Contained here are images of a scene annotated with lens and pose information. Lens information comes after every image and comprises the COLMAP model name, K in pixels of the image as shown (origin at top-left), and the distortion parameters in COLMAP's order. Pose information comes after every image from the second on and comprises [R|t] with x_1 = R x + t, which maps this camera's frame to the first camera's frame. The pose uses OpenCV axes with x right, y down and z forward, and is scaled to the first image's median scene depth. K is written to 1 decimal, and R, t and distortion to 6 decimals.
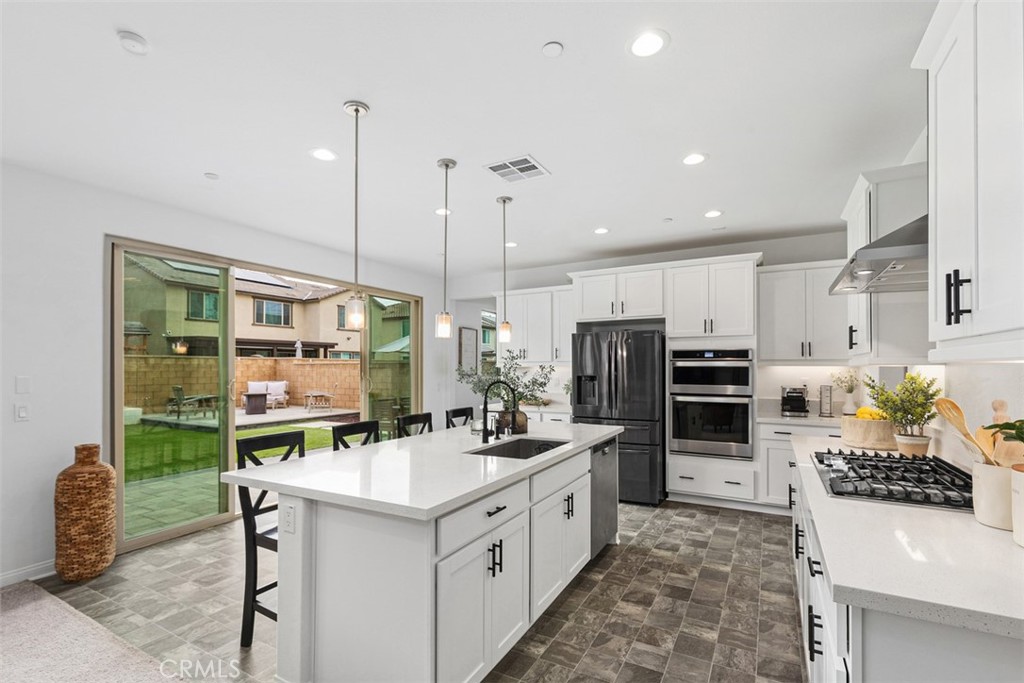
lens RADIAL K [[466.9, 0, 512.9], [0, 466.9, 364.6], [0, 0, 1]] dist [-0.001375, -0.000412]
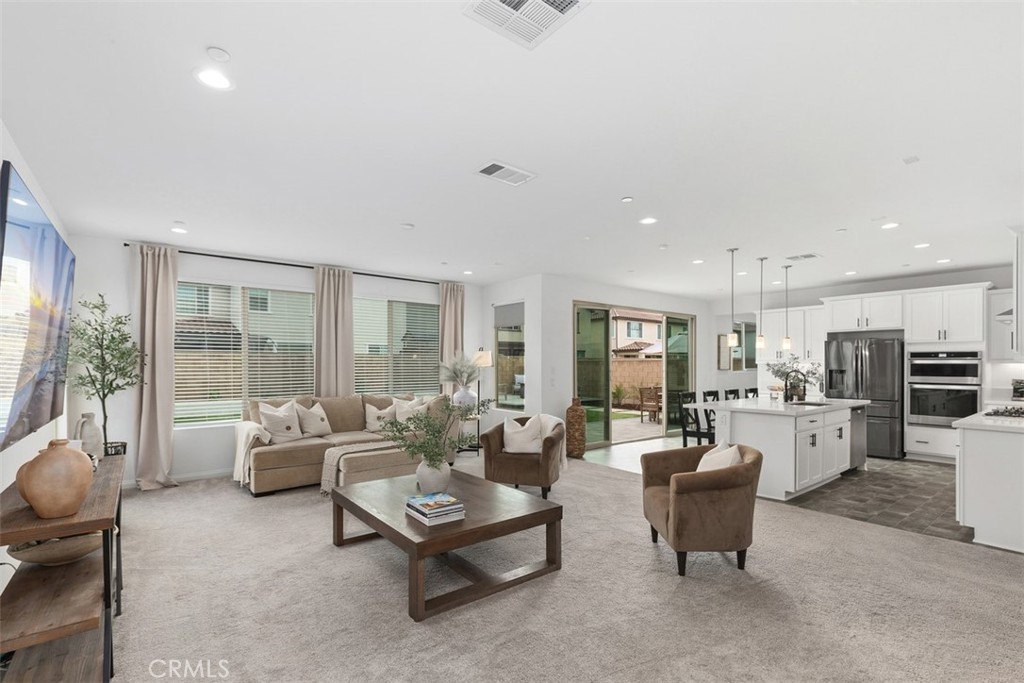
lens RADIAL K [[466.9, 0, 503.8], [0, 466.9, 364.5], [0, 0, 1]] dist [-0.001375, -0.000412]
pose [[0.918957, 0.003780, -0.394340, -0.233255], [-0.001074, 0.999974, 0.007084, -0.001643], [0.394356, -0.006087, 0.918937, -0.784882]]
